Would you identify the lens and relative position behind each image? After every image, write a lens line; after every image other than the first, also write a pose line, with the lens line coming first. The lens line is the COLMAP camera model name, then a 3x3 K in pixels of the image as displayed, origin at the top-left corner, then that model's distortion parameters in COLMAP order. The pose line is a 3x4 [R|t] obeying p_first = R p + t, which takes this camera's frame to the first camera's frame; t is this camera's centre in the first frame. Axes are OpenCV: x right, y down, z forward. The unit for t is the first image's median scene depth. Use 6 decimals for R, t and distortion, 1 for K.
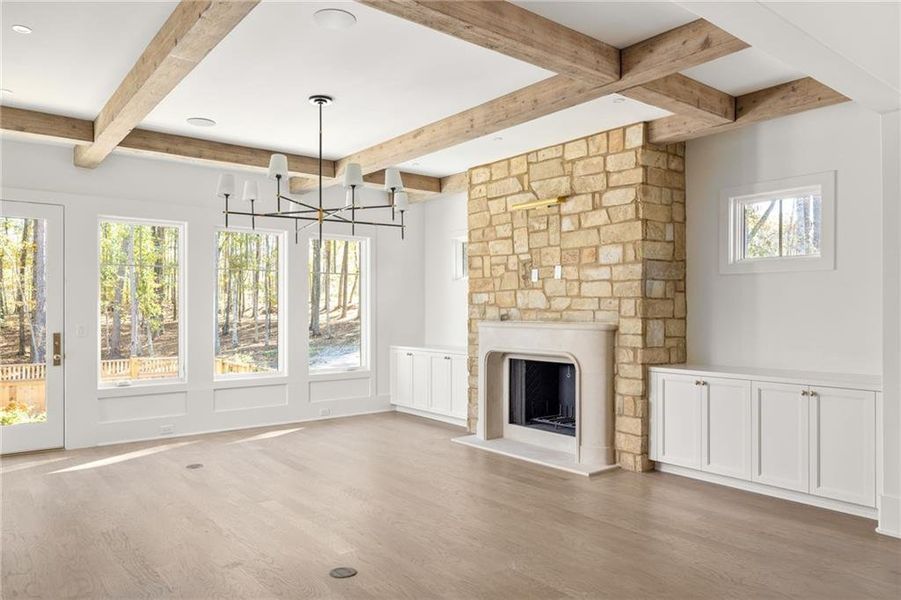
lens RADIAL K [[617.5, 0, 451.0], [0, 617.5, 306.9], [0, 0, 1]] dist [0.005861, 0.001657]
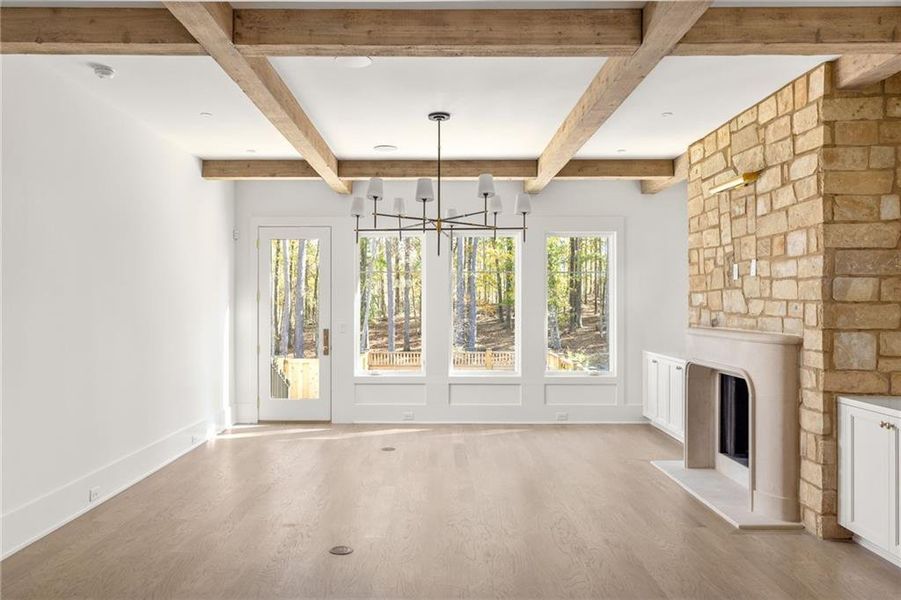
lens RADIAL K [[676.1, 0, 449.4], [0, 676.1, 297.0], [0, 0, 1]] dist [0.013830, 0.009169]
pose [[0.787339, -0.004512, -0.616504, 0.439012], [0.002178, 0.999987, -0.004537, -0.016920], [0.616517, 0.002229, 0.787338, 0.084206]]
